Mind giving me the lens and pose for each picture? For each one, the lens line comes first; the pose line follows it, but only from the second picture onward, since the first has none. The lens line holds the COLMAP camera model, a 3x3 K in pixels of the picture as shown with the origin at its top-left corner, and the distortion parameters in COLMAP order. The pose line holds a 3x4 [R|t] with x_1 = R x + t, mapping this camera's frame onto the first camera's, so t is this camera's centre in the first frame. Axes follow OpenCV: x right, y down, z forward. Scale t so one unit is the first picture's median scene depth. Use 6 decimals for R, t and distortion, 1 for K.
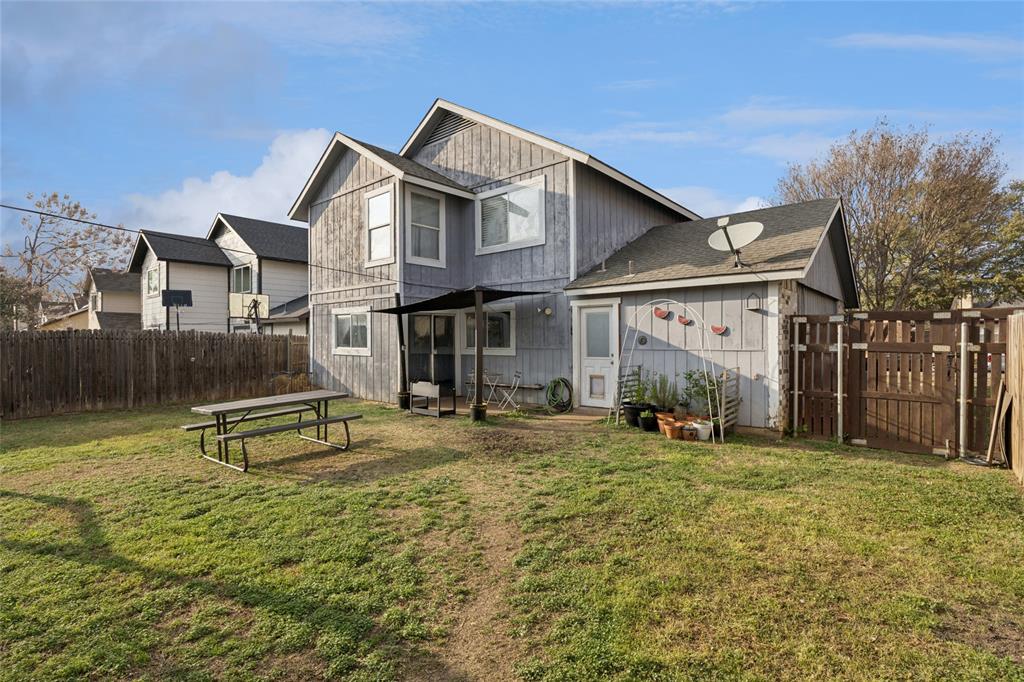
lens RADIAL K [[479.0, 0, 511.9], [0, 479.0, 341.1], [0, 0, 1]] dist [0.003400, 0.000229]
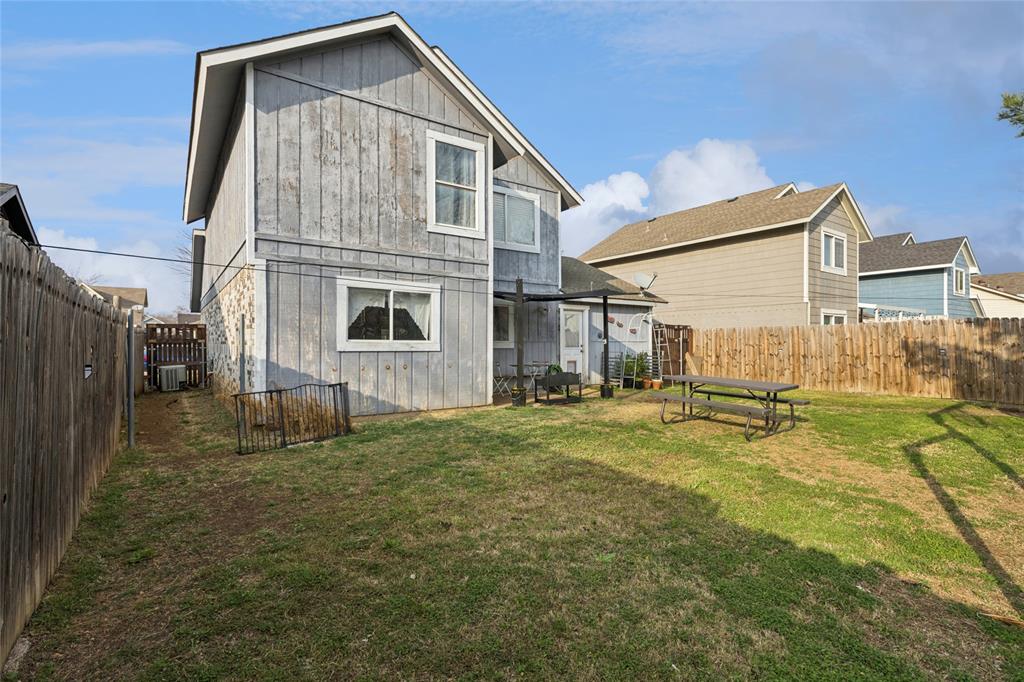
lens RADIAL K [[479.0, 0, 512.5], [0, 479.0, 339.7], [0, 0, 1]] dist [0.003400, 0.000229]
pose [[0.236139, 0.011017, 0.971657, -1.145064], [0.002769, 0.999924, -0.012010, 0.026303], [-0.971715, 0.005526, 0.236090, 0.817153]]
